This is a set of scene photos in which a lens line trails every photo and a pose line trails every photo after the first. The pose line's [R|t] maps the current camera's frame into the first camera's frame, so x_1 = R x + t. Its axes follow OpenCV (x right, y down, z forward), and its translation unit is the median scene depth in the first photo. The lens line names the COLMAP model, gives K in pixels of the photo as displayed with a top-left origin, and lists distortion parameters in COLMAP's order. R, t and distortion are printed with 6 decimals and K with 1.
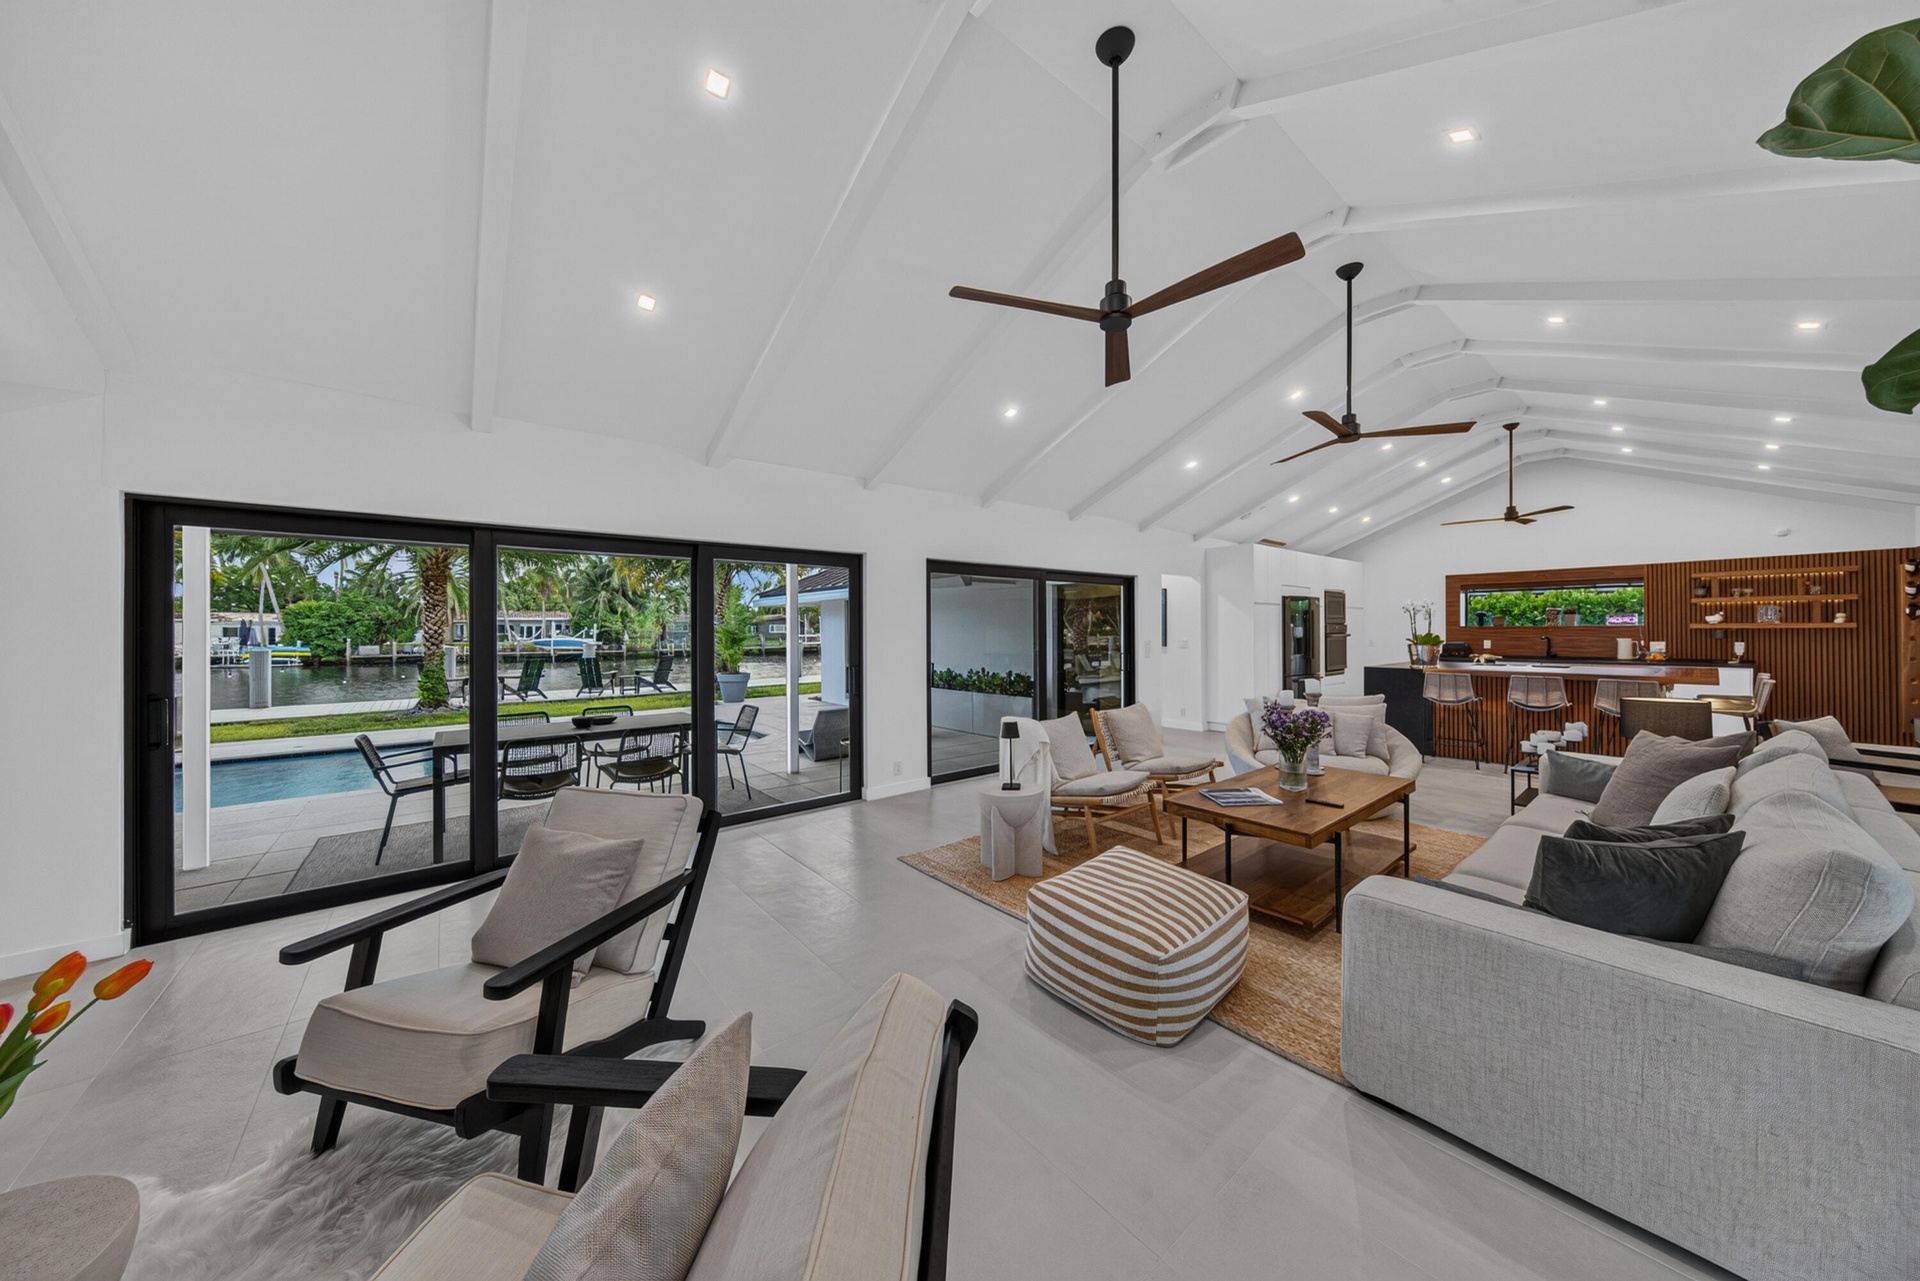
lens RADIAL K [[622.9, 0, 954.8], [0, 622.9, 630.3], [0, 0, 1]] dist [0.000325, -0.000020]
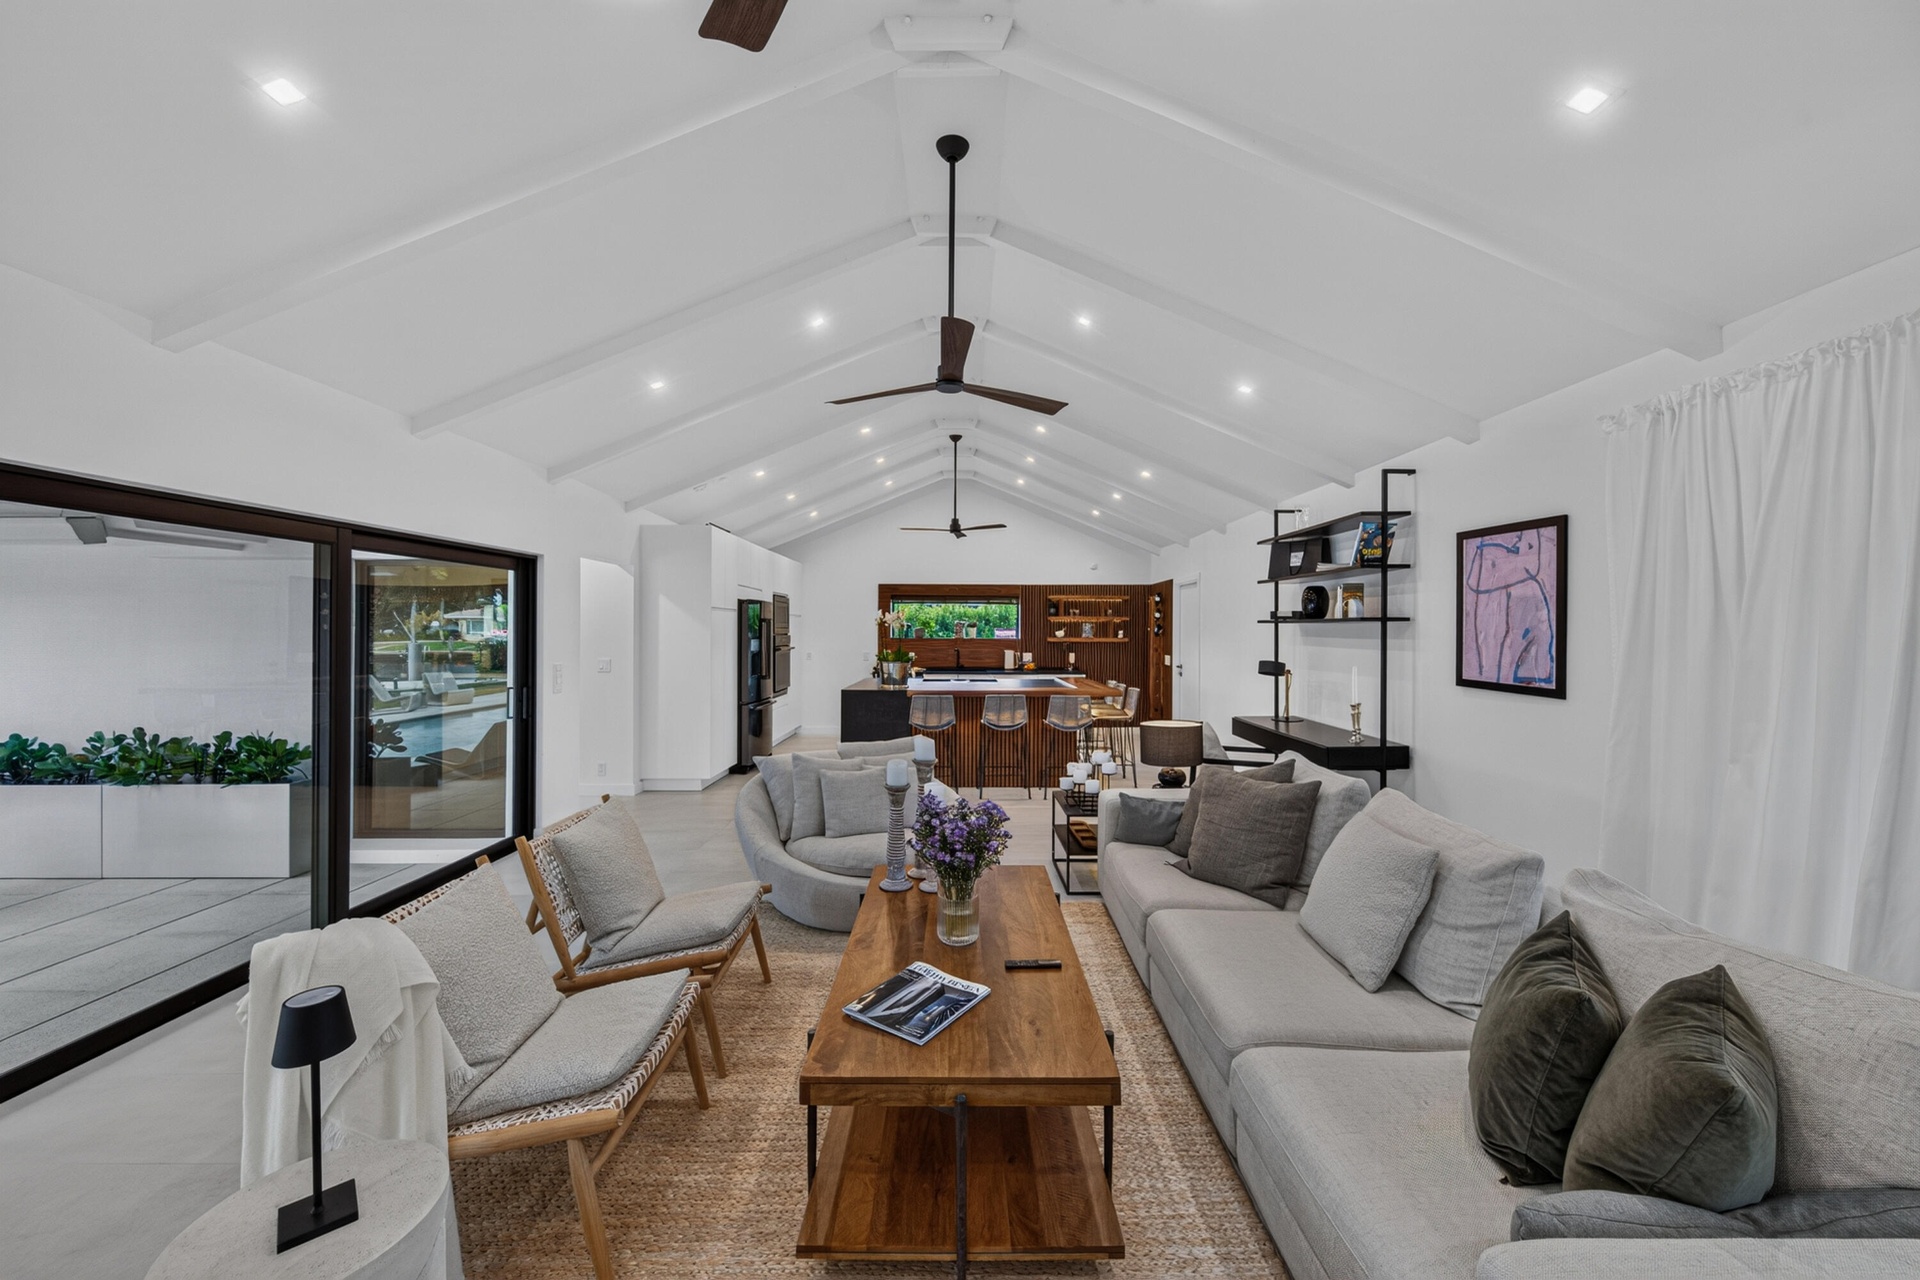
lens RADIAL K [[722.5, 0, 961.6], [0, 722.5, 630.0], [0, 0, 1]] dist [-0.000087, 0.000089]
pose [[0.619450, 0.007478, 0.785001, 0.003428], [-0.005625, 0.999971, -0.005087, -0.016171], [-0.785016, -0.001264, 0.619474, 0.264294]]
